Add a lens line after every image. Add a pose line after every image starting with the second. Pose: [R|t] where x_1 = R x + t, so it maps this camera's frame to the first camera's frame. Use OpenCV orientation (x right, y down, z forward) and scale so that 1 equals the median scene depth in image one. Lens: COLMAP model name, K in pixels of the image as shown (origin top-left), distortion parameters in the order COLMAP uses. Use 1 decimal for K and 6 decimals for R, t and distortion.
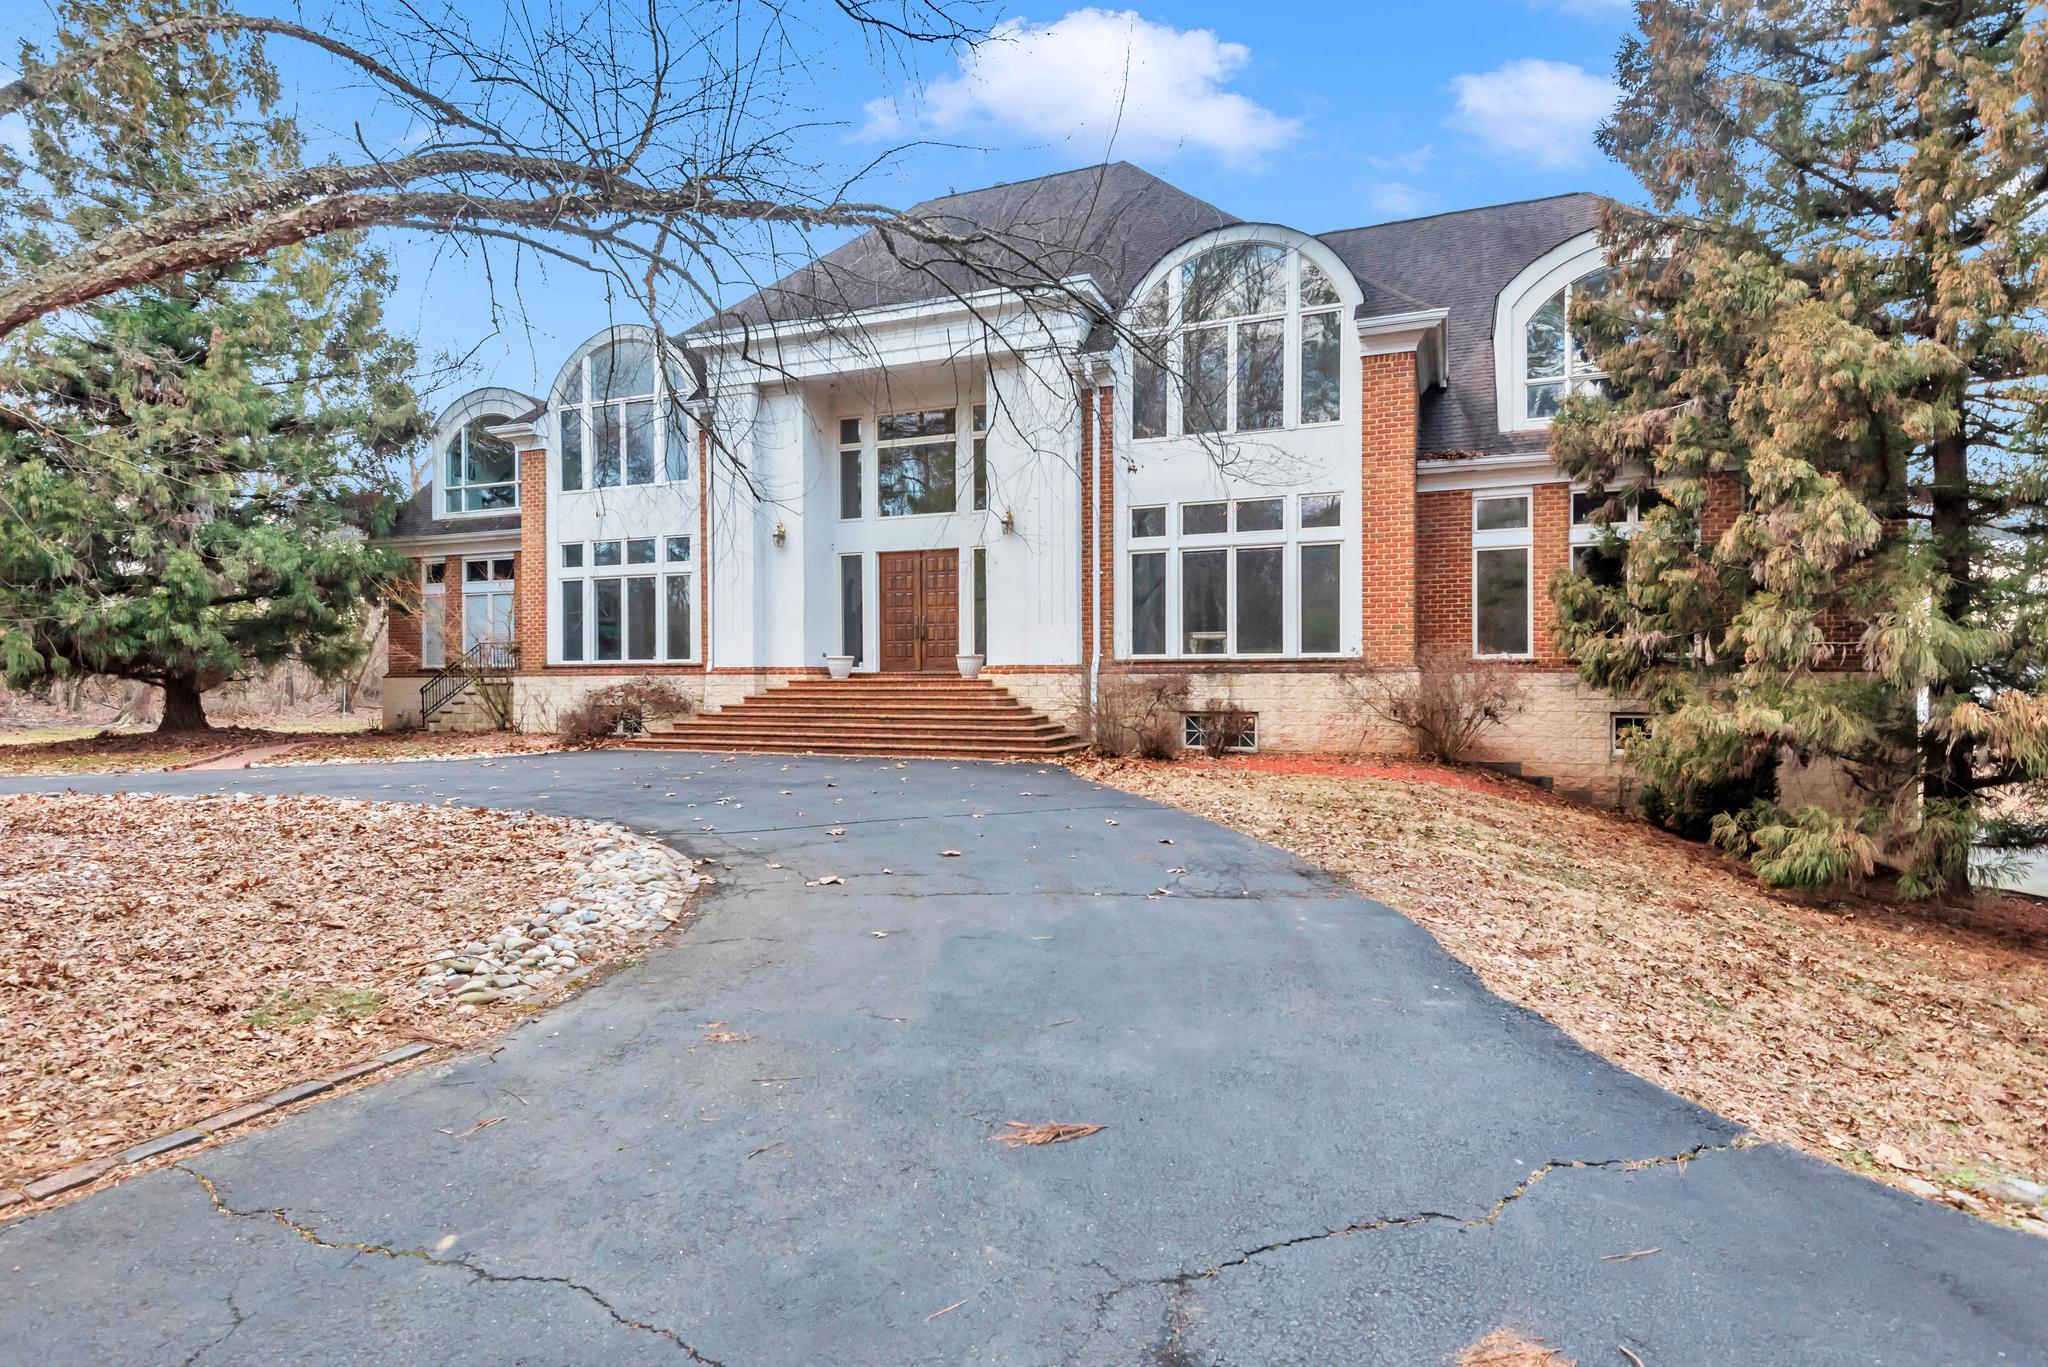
lens RADIAL K [[1085.7, 0, 1008.4], [0, 1085.7, 662.5], [0, 0, 1]] dist [0.007973, 0.001287]
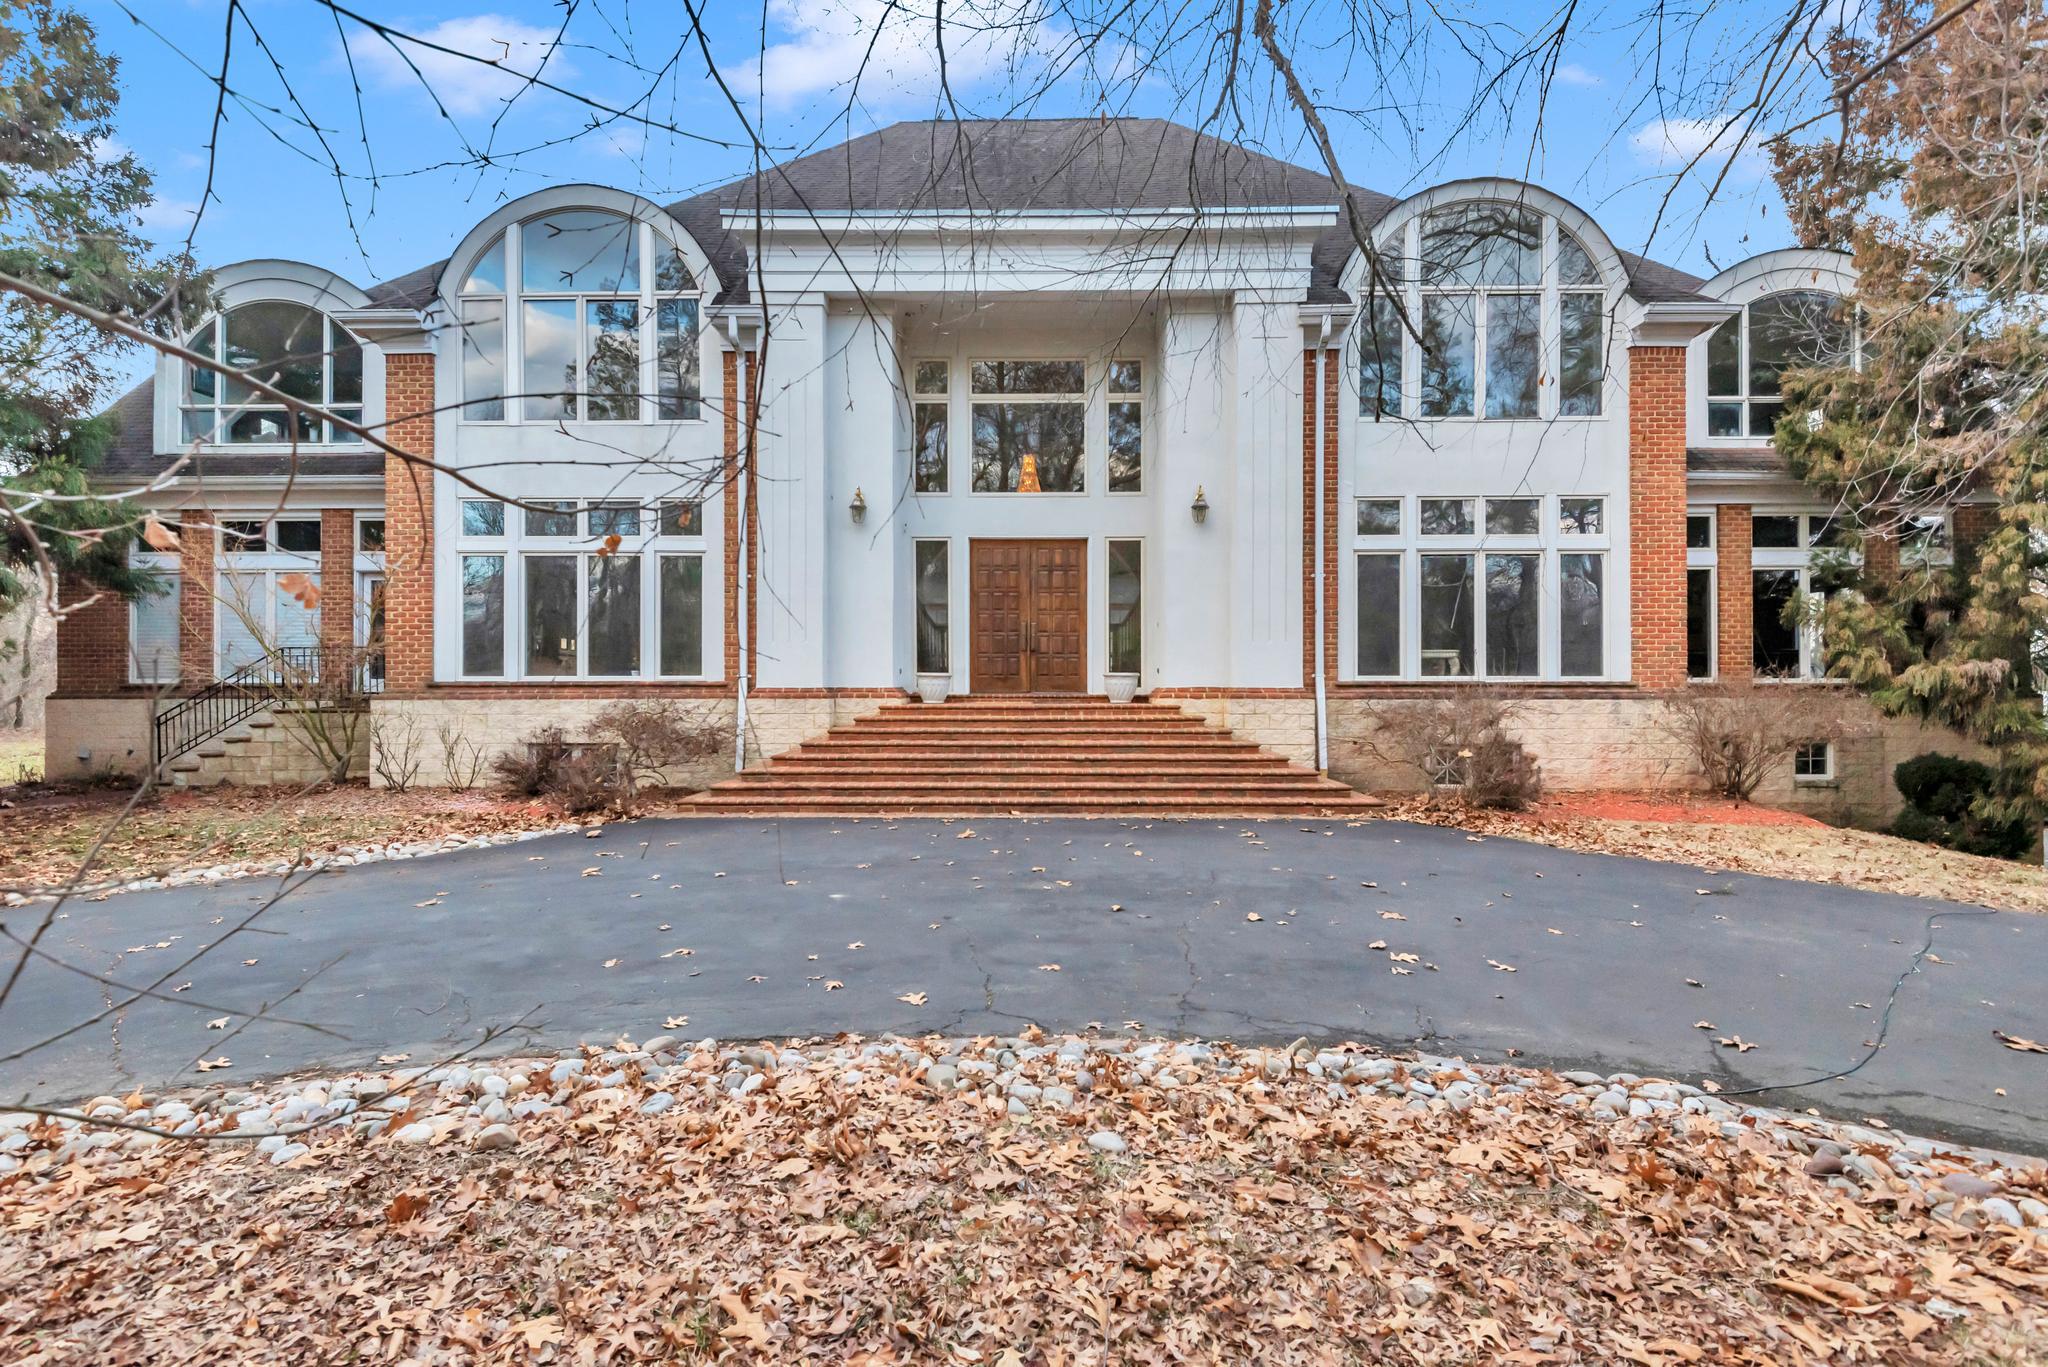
lens RADIAL K [[985.9, 0, 1030.7], [0, 985.9, 668.8], [0, 0, 1]] dist [0.005646, -0.001095]
pose [[0.926120, 0.008408, 0.377136, -0.353318], [-0.007135, 0.999963, -0.004774, -0.006316], [-0.377162, 0.001731, 0.926146, 0.348687]]
